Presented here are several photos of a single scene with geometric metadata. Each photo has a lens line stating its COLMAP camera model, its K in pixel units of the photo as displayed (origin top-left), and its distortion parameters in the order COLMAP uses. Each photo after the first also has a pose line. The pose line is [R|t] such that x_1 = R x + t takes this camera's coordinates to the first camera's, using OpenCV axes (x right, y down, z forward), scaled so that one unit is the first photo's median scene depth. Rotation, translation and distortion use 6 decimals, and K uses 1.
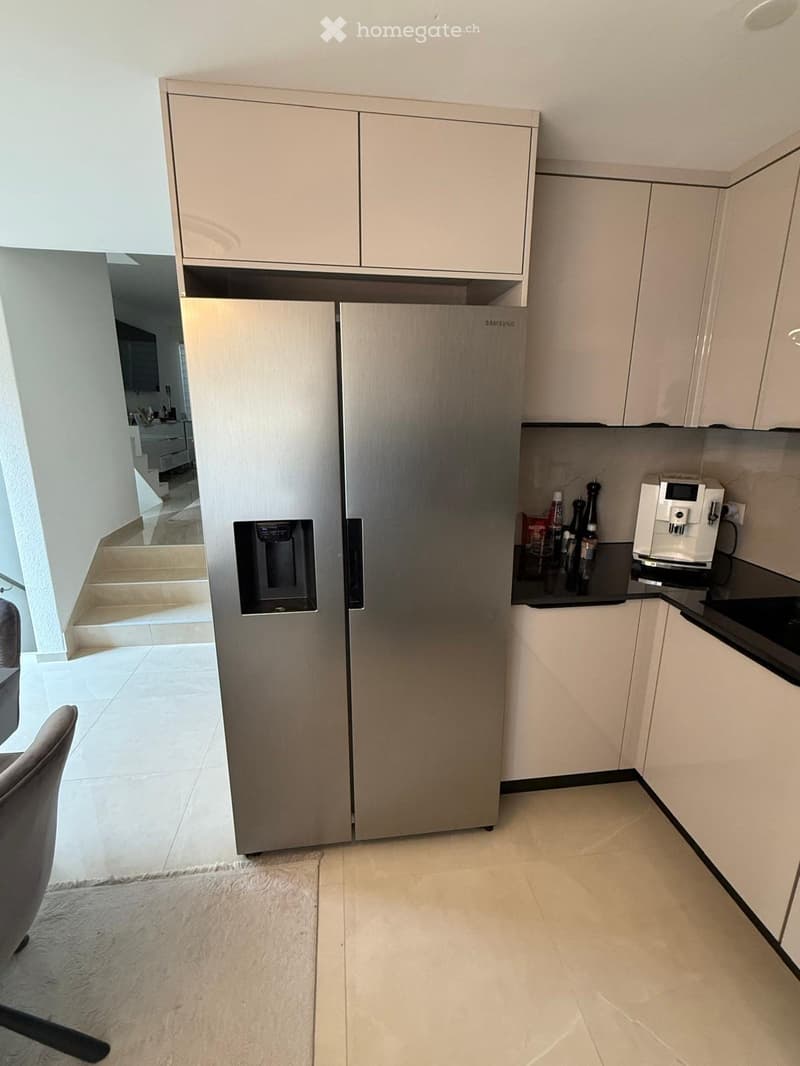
lens RADIAL K [[482.6, 0, 398.8], [0, 482.6, 535.7], [0, 0, 1]] dist [-0.000429, -0.000540]
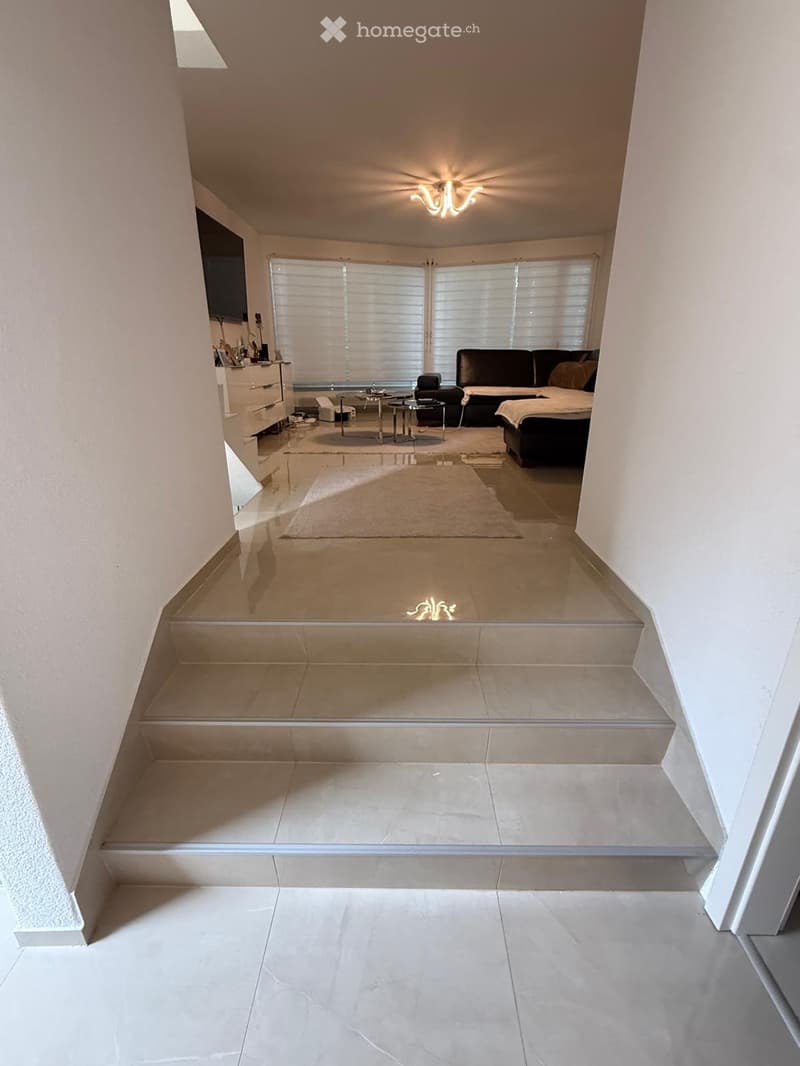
lens RADIAL K [[482.6, 0, 399.2], [0, 482.6, 531.0], [0, 0, 1]] dist [-0.000429, -0.000540]
pose [[0.991242, 0.042361, -0.125080, -0.229223], [-0.030911, 0.995269, 0.092105, -0.078852], [0.128390, -0.087432, 0.987862, 0.390820]]
